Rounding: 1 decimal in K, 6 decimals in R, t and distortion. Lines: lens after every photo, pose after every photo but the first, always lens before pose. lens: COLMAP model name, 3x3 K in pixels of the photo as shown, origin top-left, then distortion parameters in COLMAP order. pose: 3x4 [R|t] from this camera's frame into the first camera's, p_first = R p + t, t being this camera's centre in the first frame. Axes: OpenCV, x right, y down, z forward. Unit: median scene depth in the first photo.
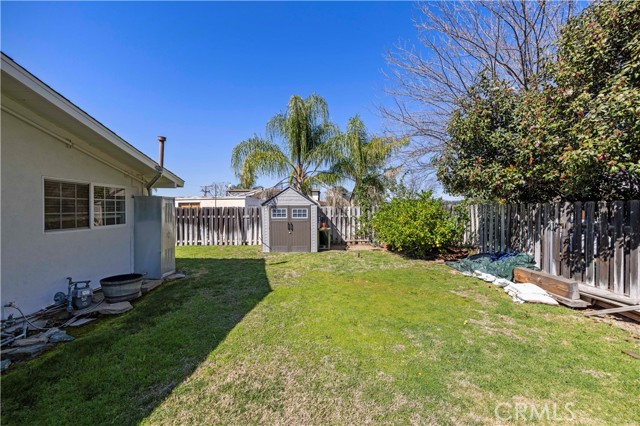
lens RADIAL K [[269.9, 0, 316.4], [0, 269.9, 213.8], [0, 0, 1]] dist [0.001340, 0.000068]
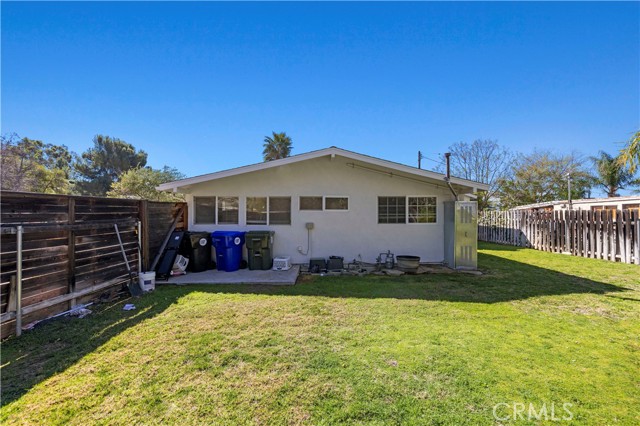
lens RADIAL K [[271.3, 0, 318.0], [0, 271.3, 216.8], [0, 0, 1]] dist [-0.000794, -0.000146]
pose [[-0.004126, 0.010166, -0.999940, 0.437253], [-0.017701, 0.999791, 0.010238, 0.001961], [0.999835, 0.017742, -0.003945, 0.270201]]
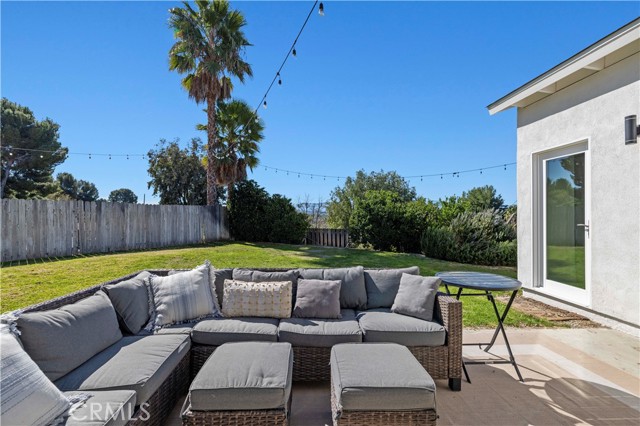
lens RADIAL K [[269.9, 0, 316.4], [0, 269.9, 213.8], [0, 0, 1]] dist [0.001340, 0.000068]
pose [[0.032263, 0.001130, -0.999479, -2.029503], [-0.018264, 0.999833, 0.000541, 0.030326], [0.999313, 0.018237, 0.032278, 0.208768]]
